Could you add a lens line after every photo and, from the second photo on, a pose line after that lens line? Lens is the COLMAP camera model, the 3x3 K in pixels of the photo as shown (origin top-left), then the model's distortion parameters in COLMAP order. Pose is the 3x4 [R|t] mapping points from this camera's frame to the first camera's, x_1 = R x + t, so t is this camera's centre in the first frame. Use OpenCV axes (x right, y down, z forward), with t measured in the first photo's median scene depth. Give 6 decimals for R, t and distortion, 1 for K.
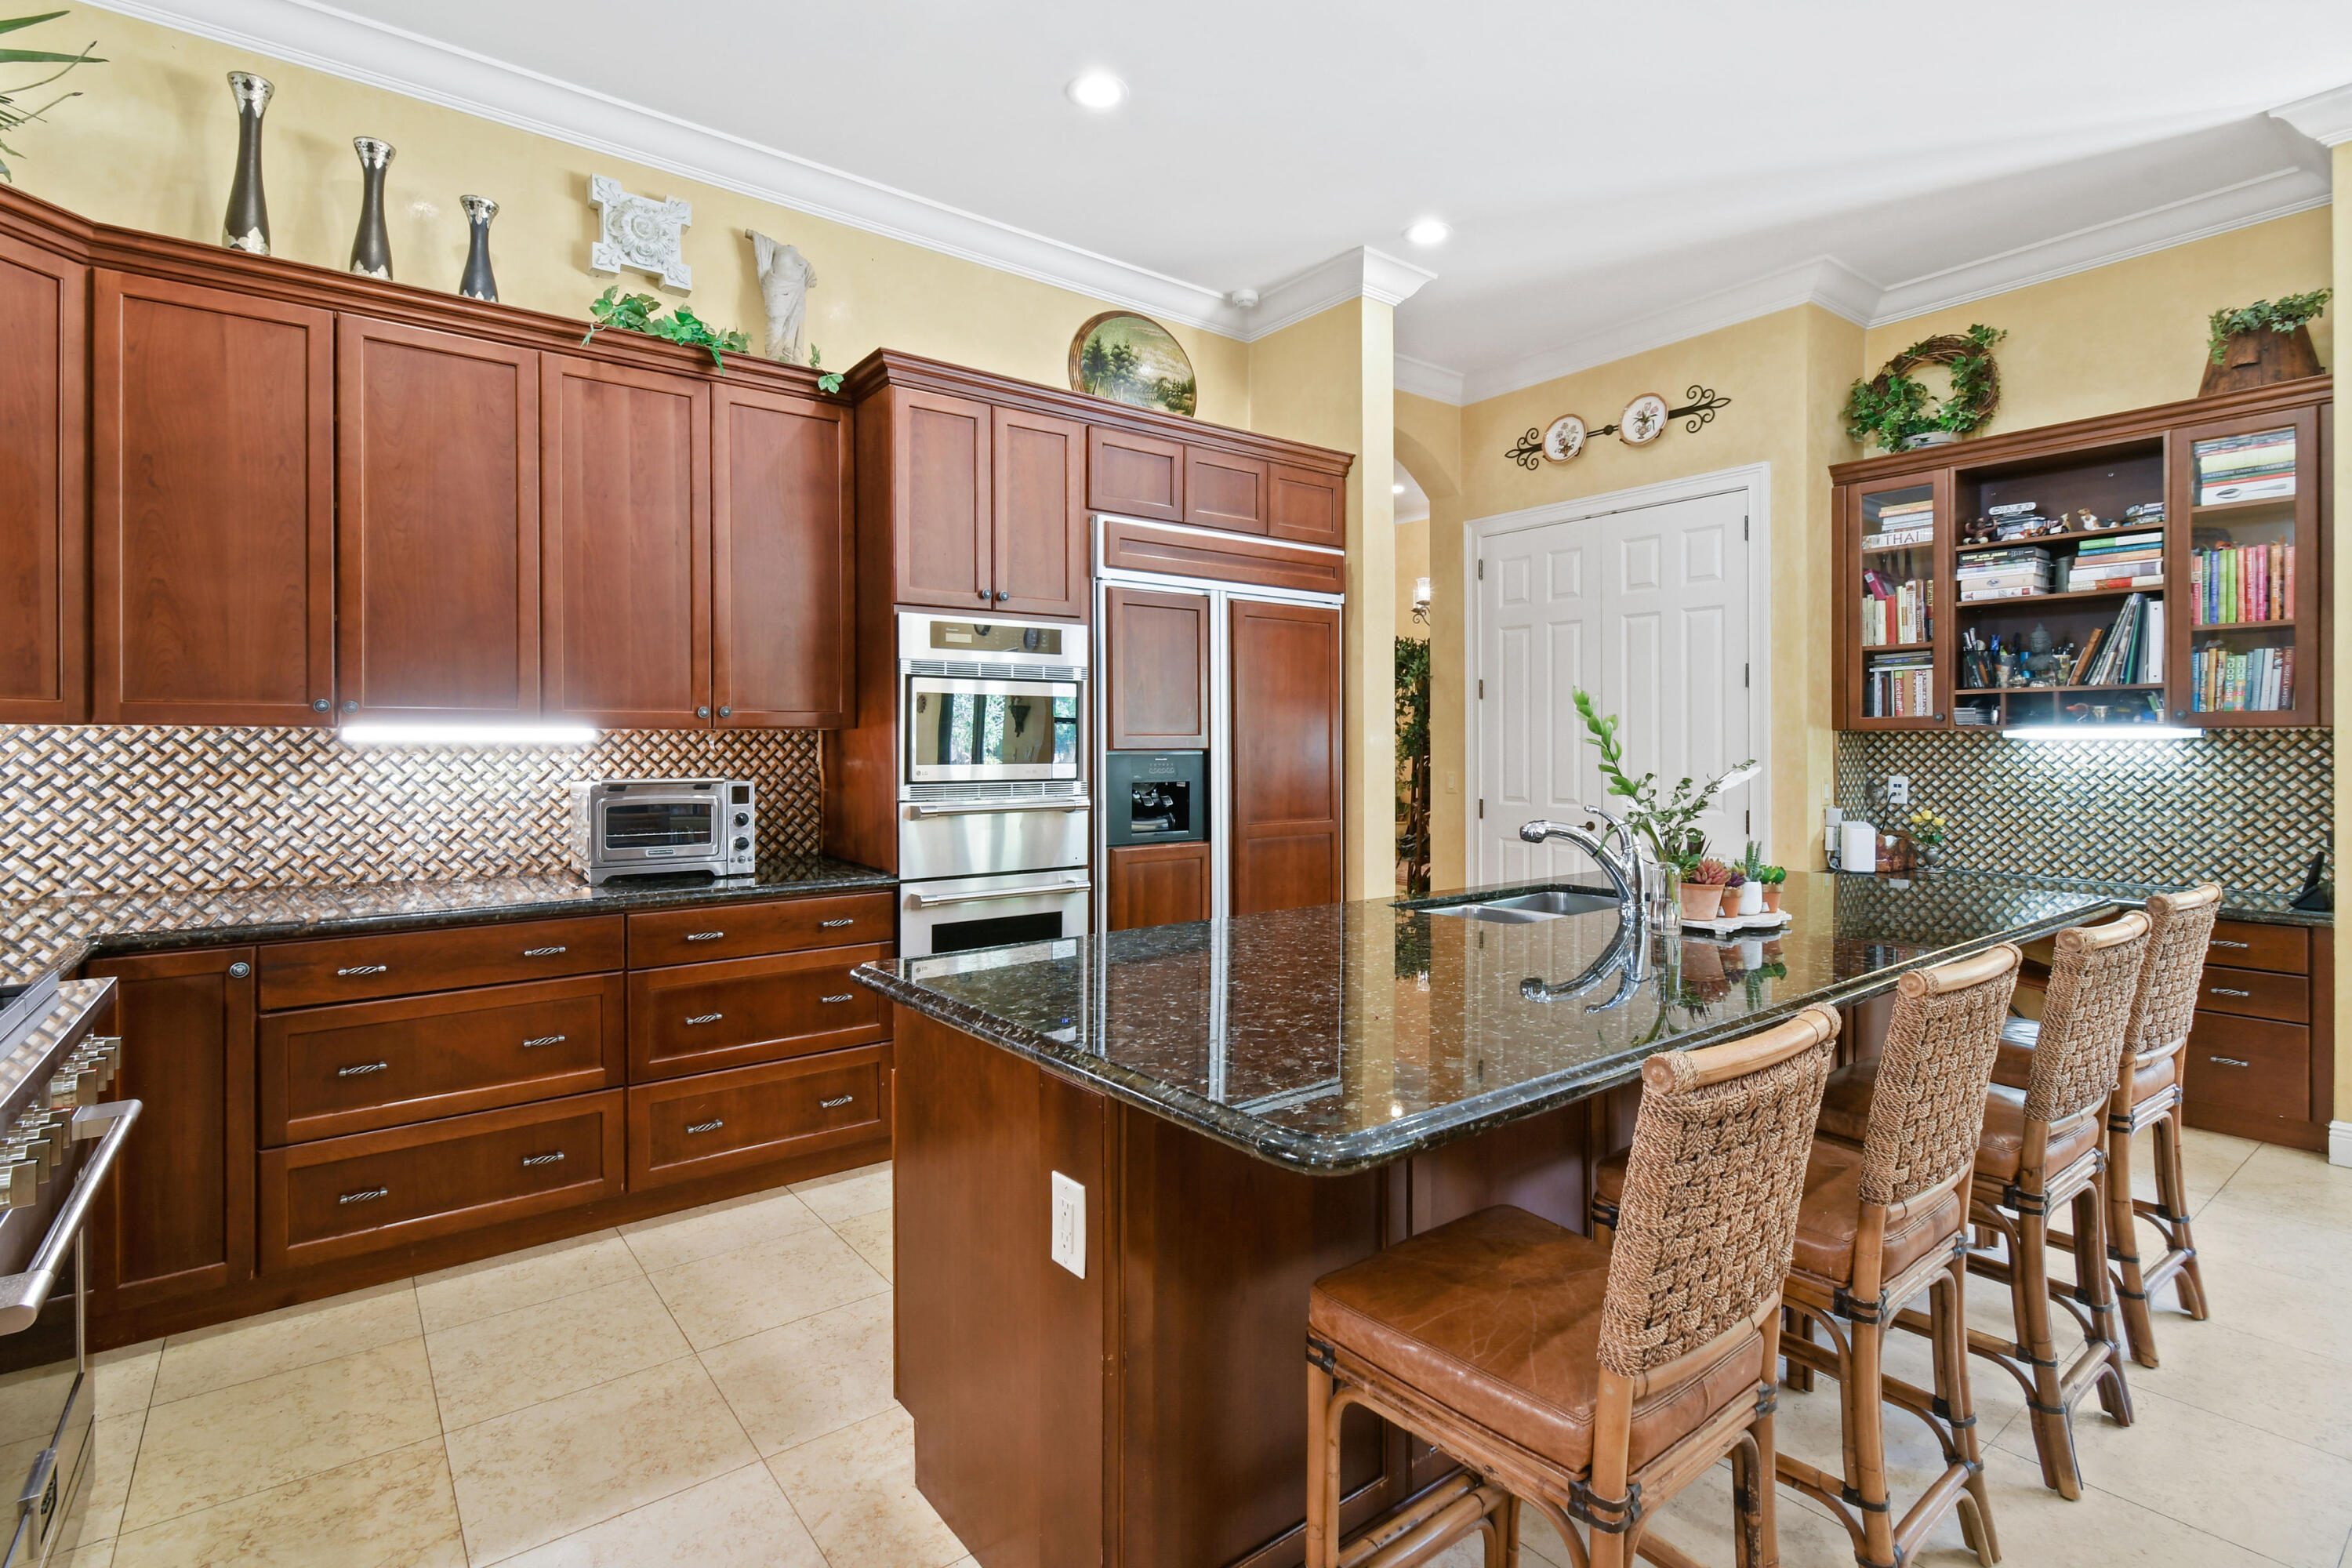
lens RADIAL K [[1177.7, 0, 1183.4], [0, 1177.7, 730.5], [0, 0, 1]] dist [-0.001458, -0.000075]
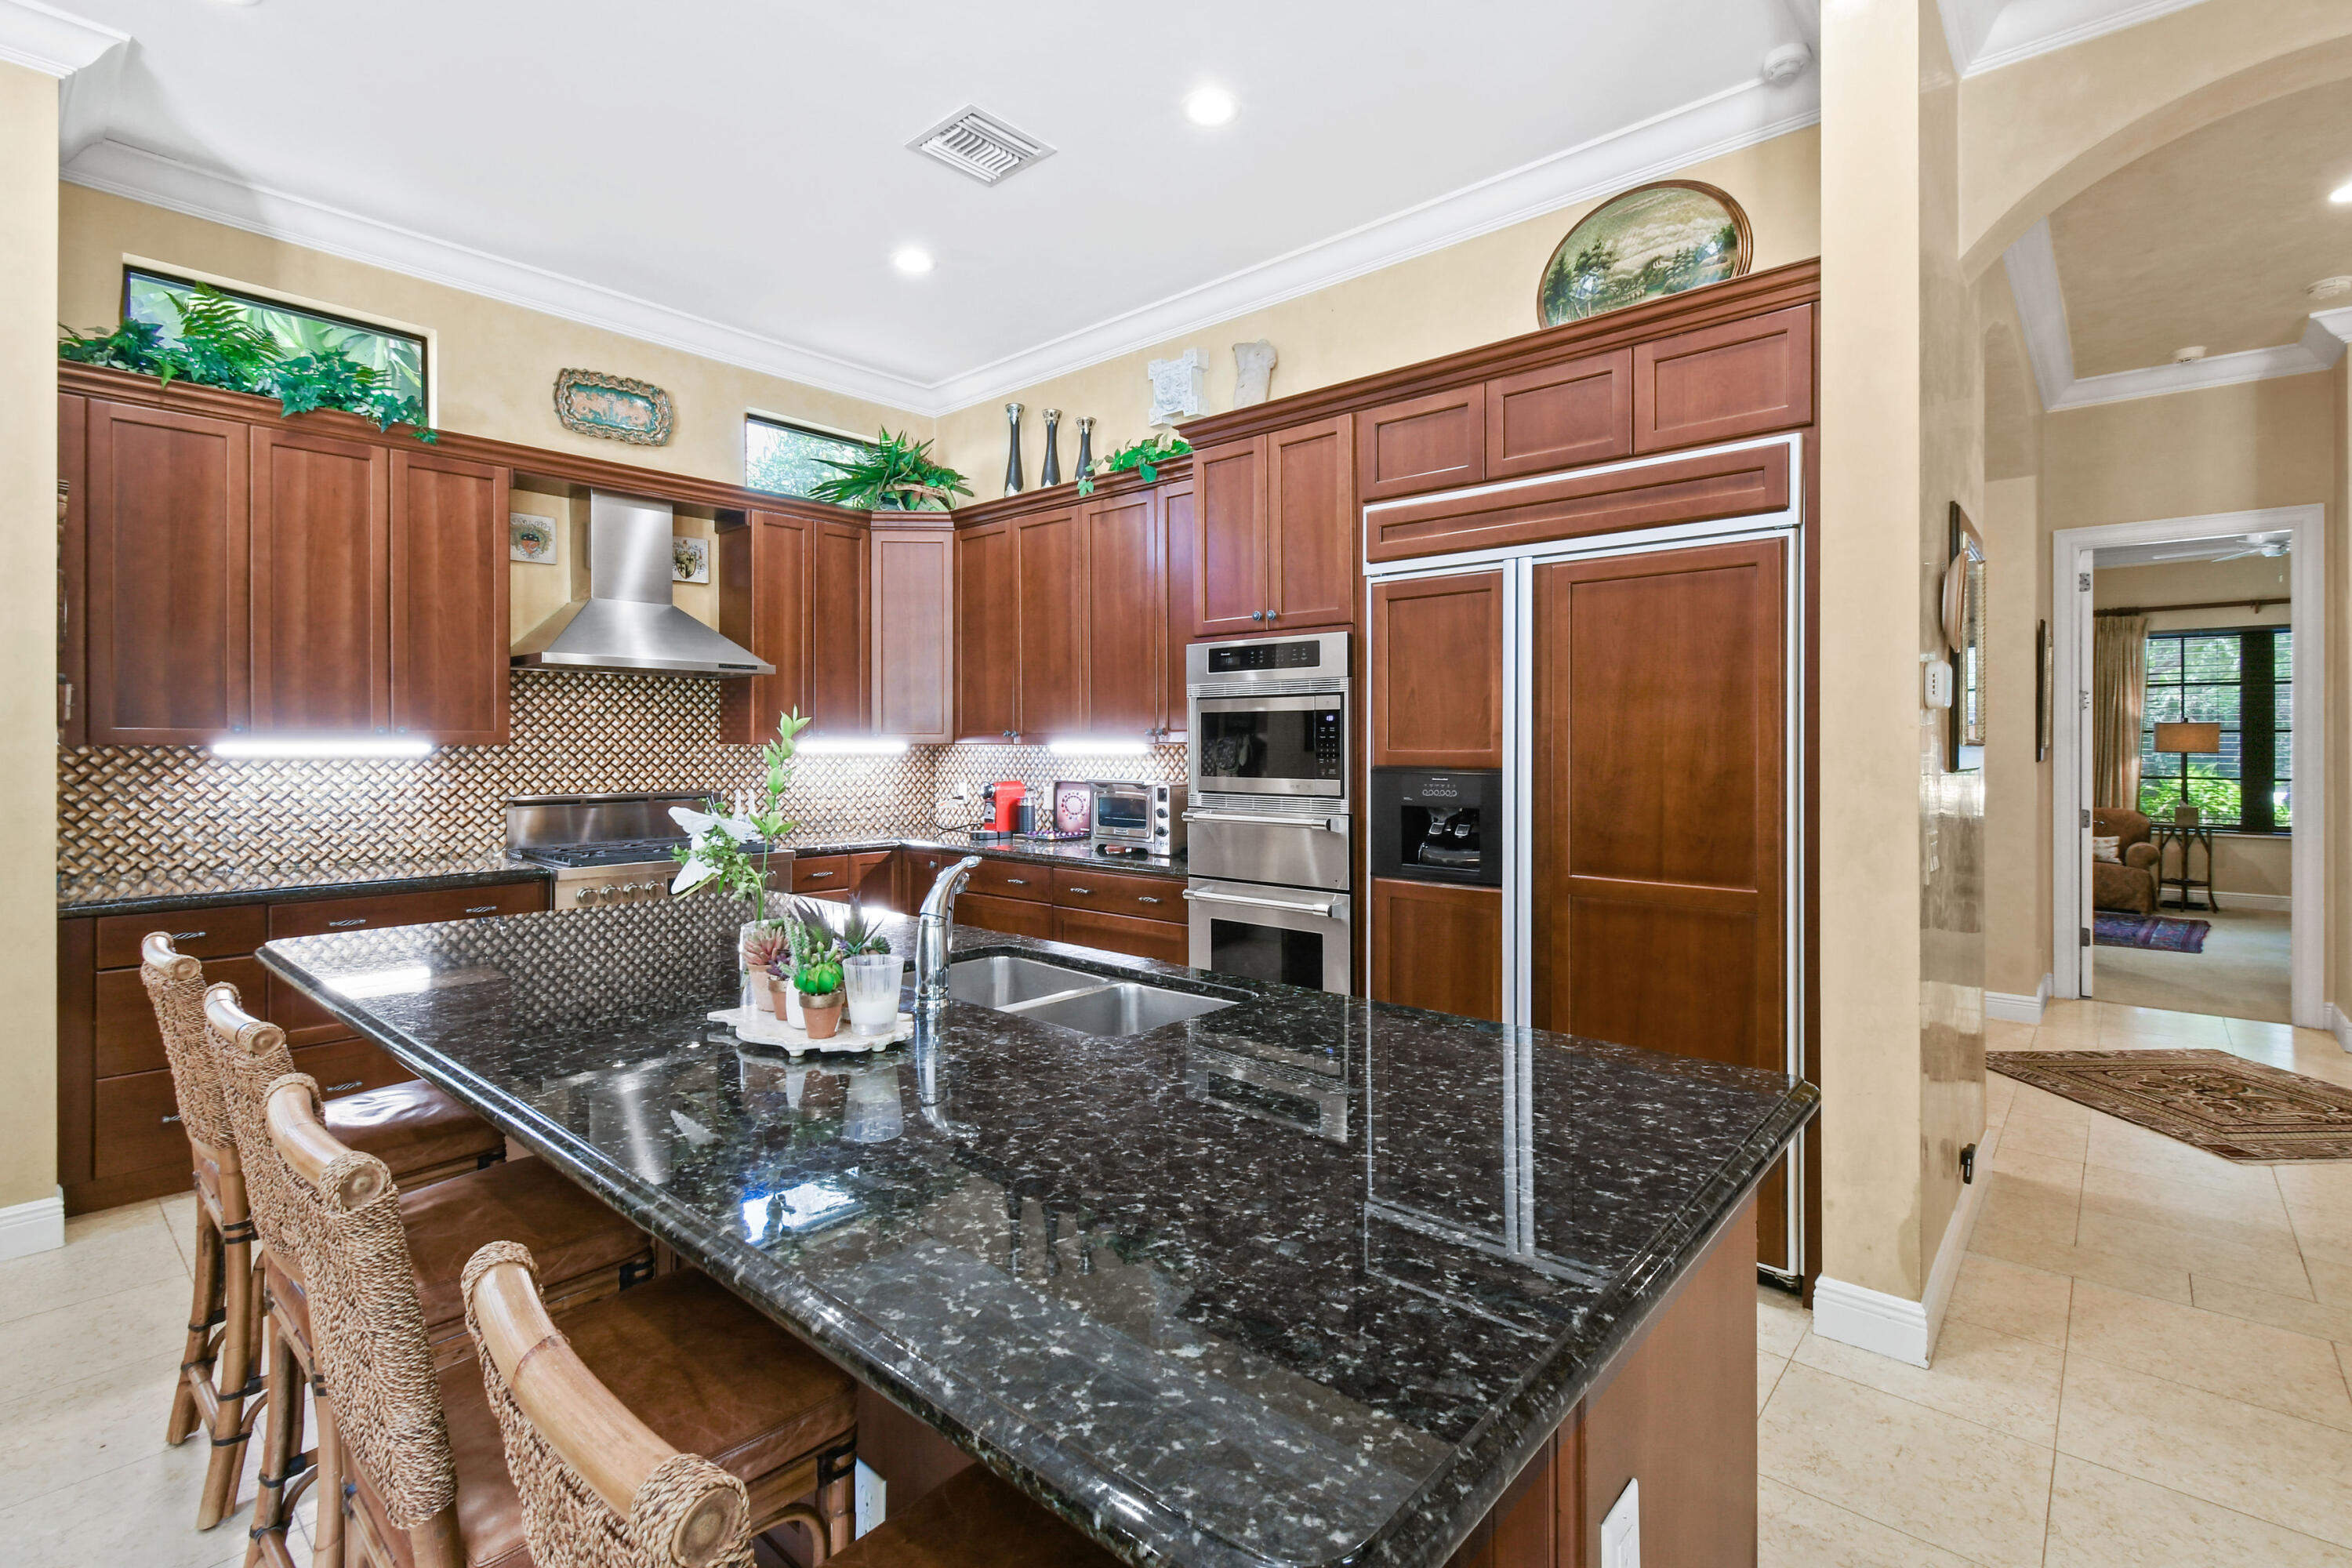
lens RADIAL K [[1066.8, 0, 1185.1], [0, 1066.8, 751.3], [0, 0, 1]] dist [0.000836, 0.000044]
pose [[0.212780, 0.003279, -0.977095, 0.713570], [0.003383, 0.999986, 0.004092, 0.001365], [0.977094, -0.004176, 0.212765, 0.696429]]
